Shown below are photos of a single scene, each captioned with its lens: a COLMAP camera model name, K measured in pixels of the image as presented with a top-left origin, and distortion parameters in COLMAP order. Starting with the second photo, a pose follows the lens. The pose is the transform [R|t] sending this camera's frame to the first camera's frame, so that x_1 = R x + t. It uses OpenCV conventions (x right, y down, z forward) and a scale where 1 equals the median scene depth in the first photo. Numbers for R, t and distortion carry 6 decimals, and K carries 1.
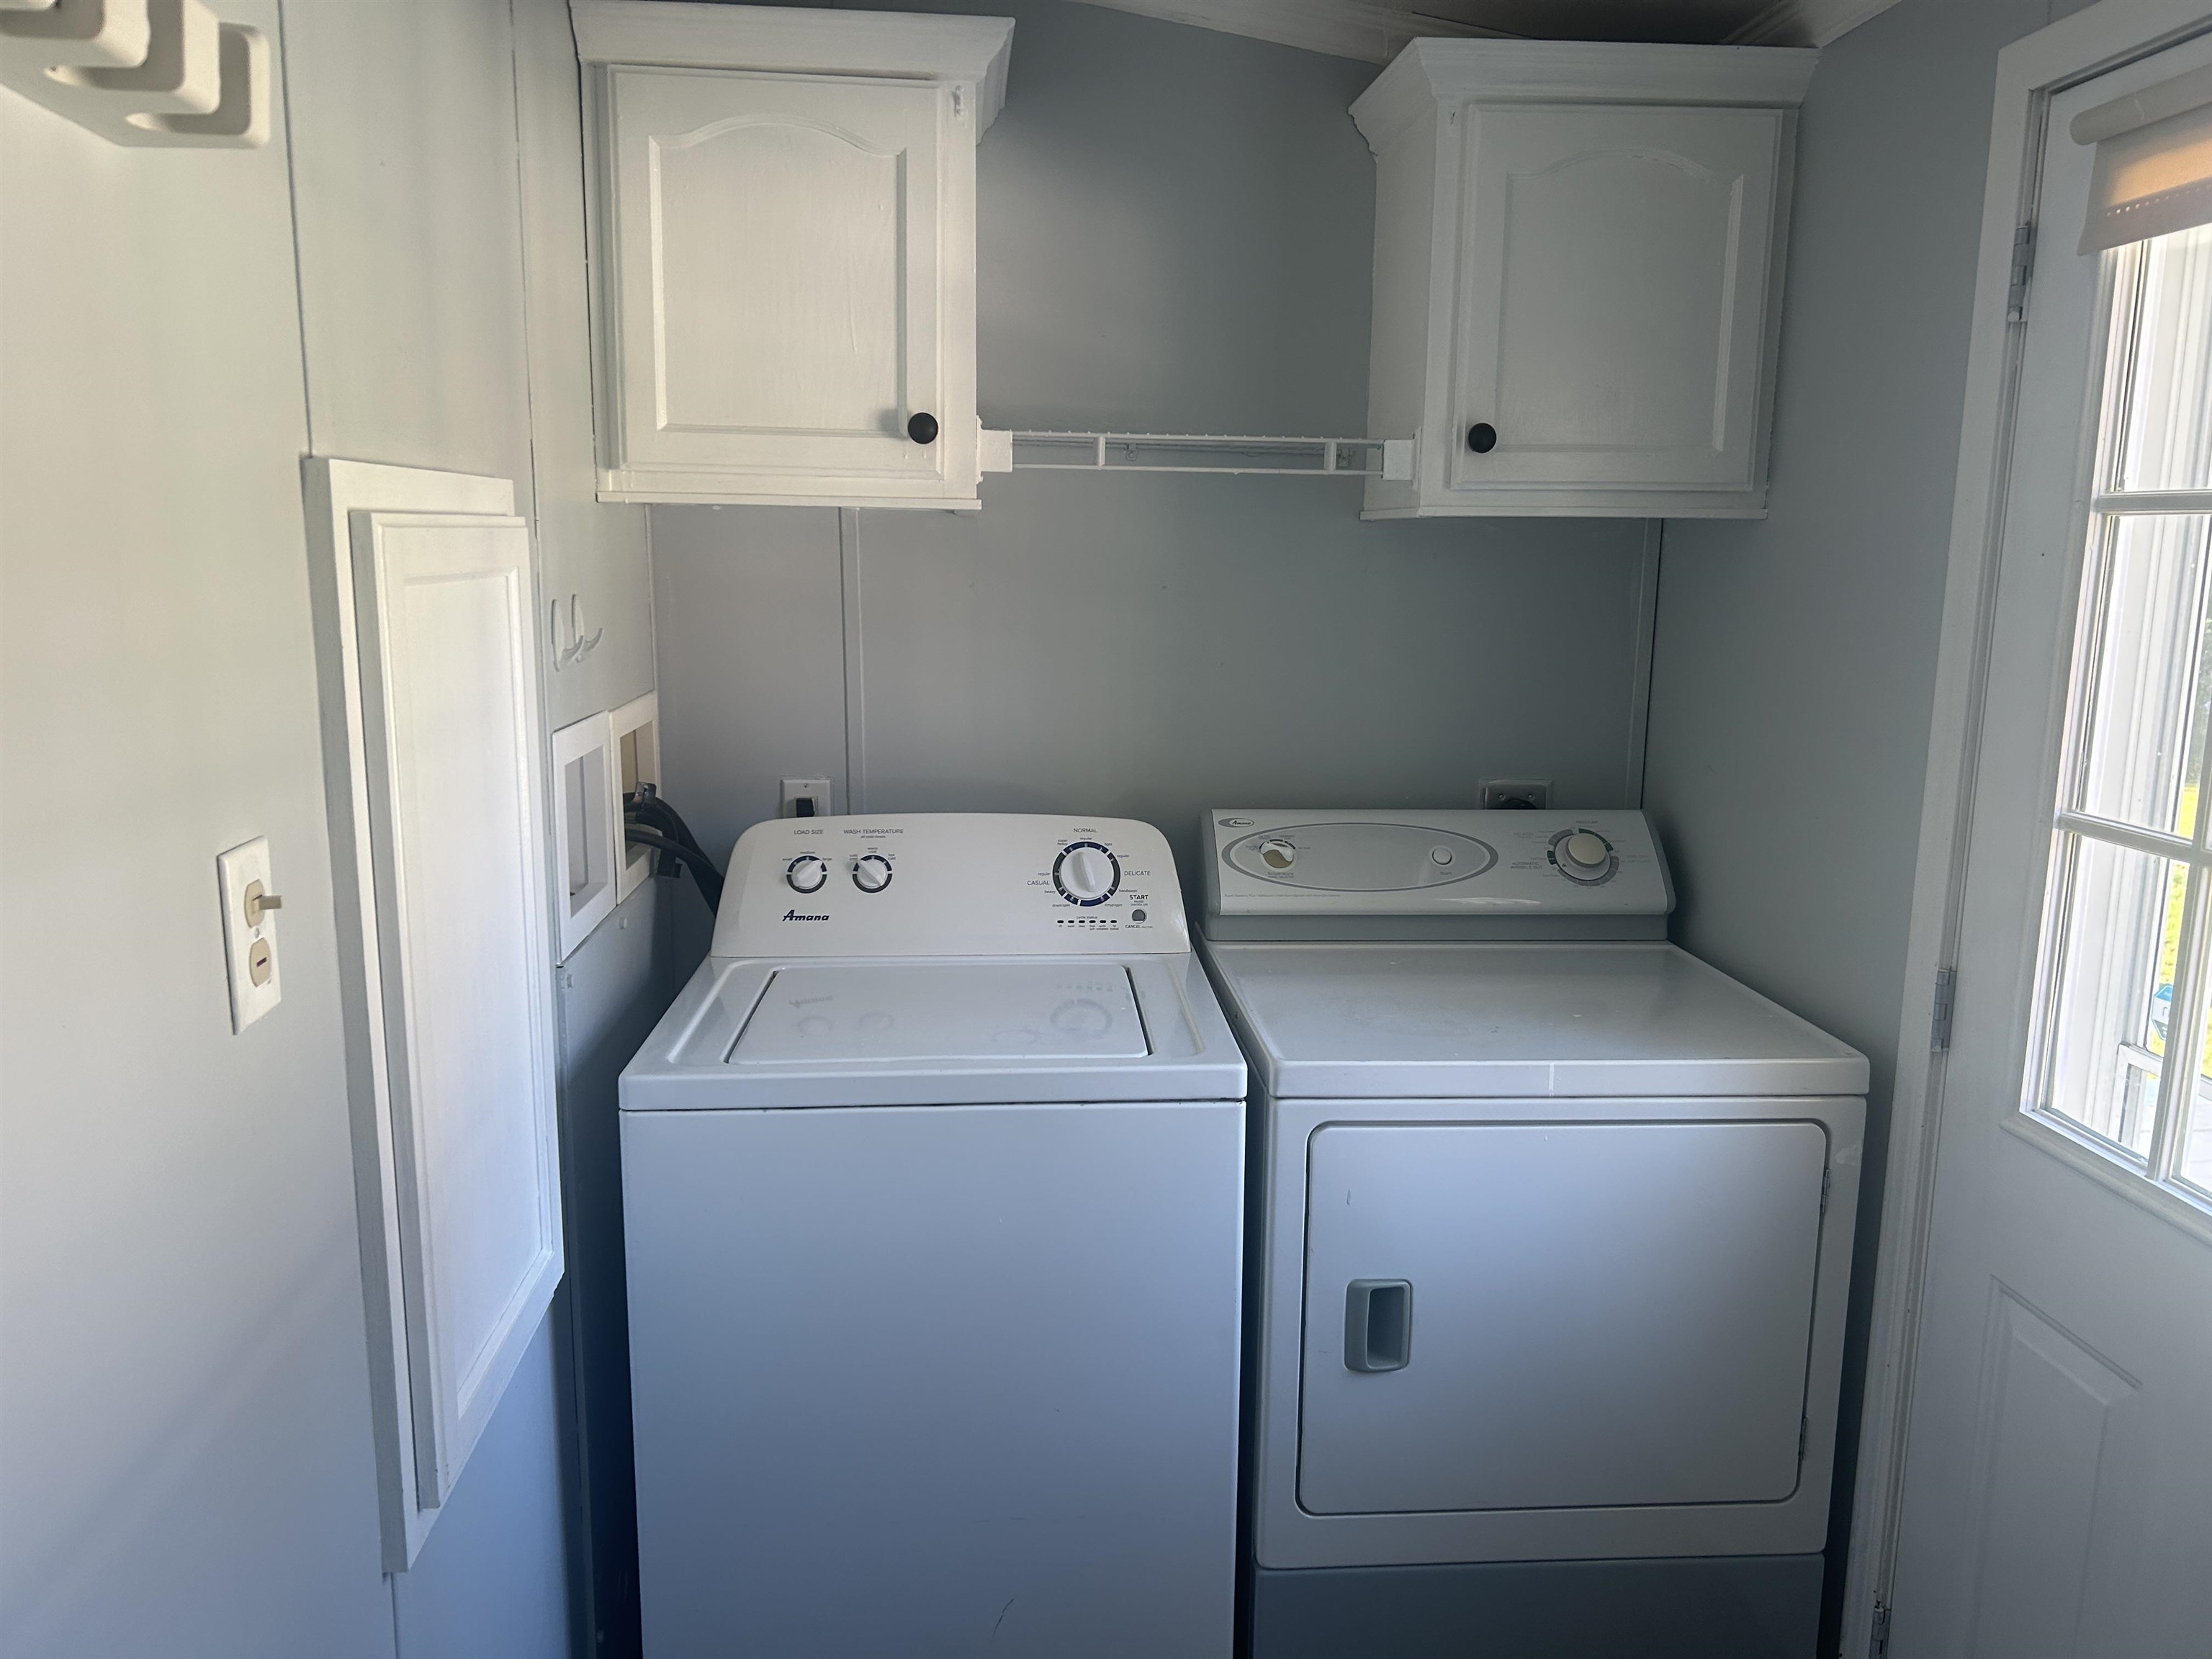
lens RADIAL K [[1715.8, 0, 1110.9], [0, 1715.8, 867.2], [0, 0, 1]] dist [0.158892, -0.258563]
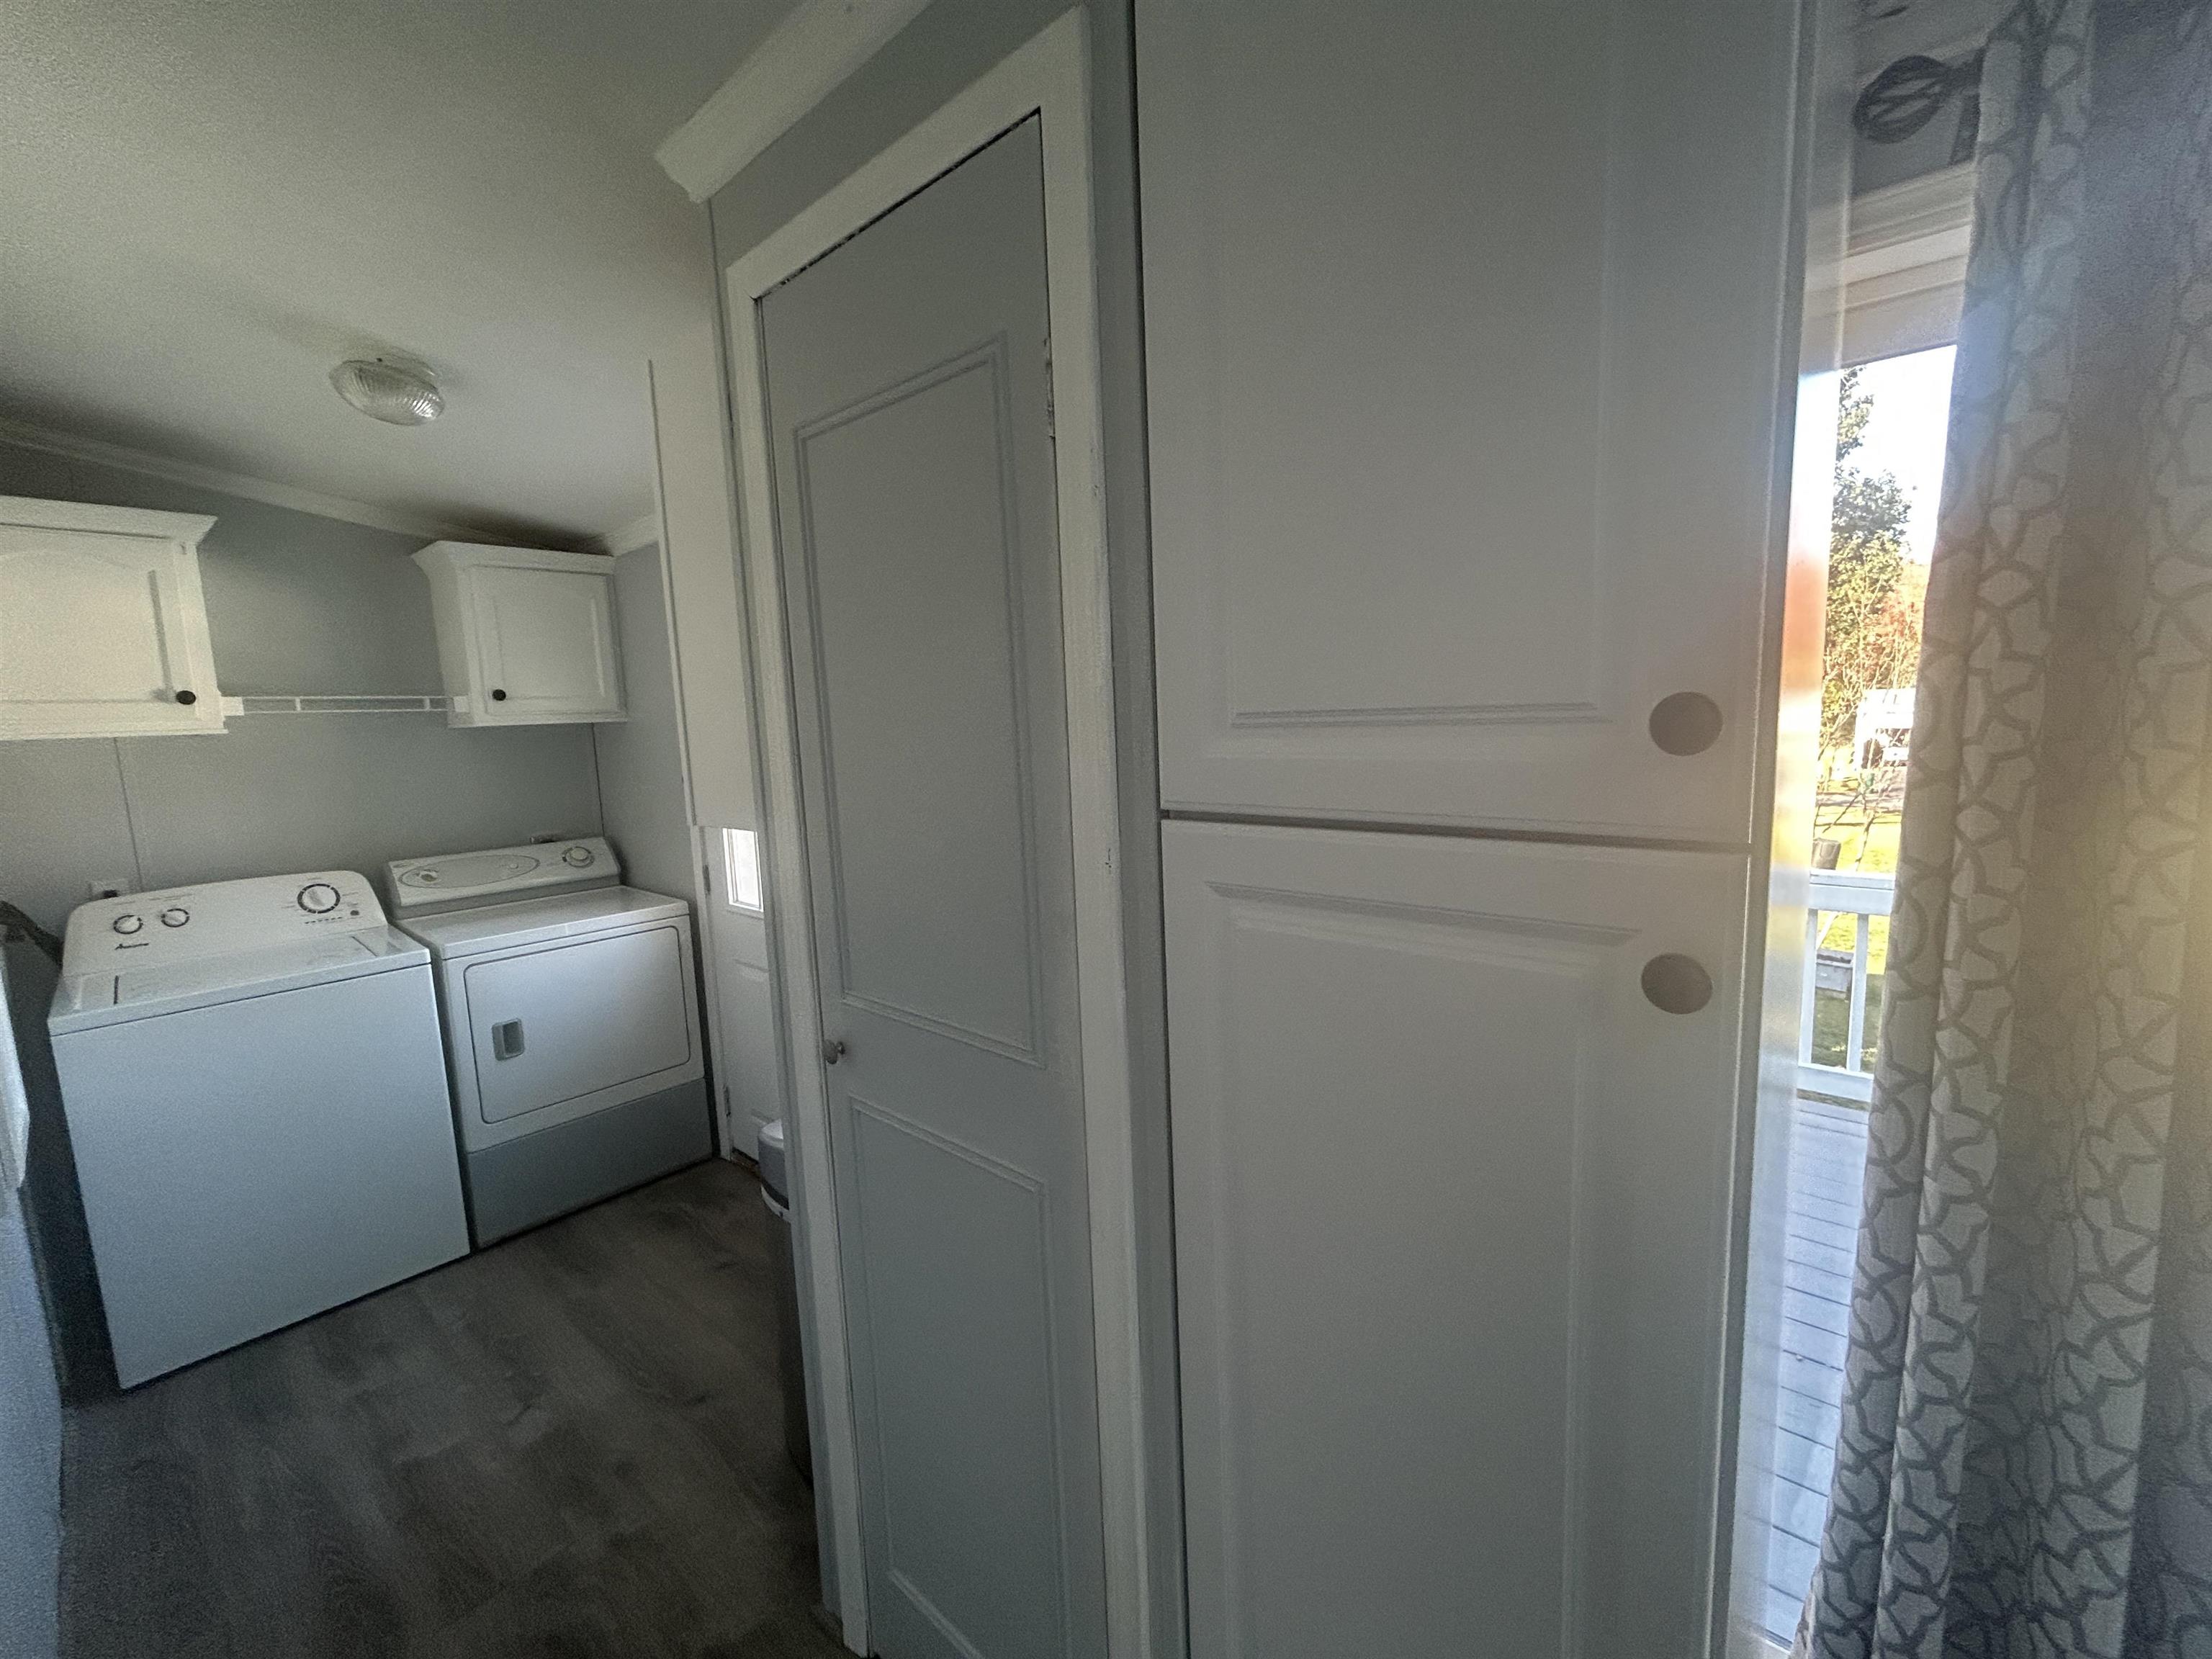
lens RADIAL K [[893.8, 0, 1102.5], [0, 893.8, 827.4], [0, 0, 1]] dist [-0.001077, 0.000194]
pose [[0.720271, -0.126052, 0.682144, -0.062515], [0.172698, 0.984975, -0.000340, 0.089919], [-0.671852, 0.118050, 0.731218, -0.494825]]
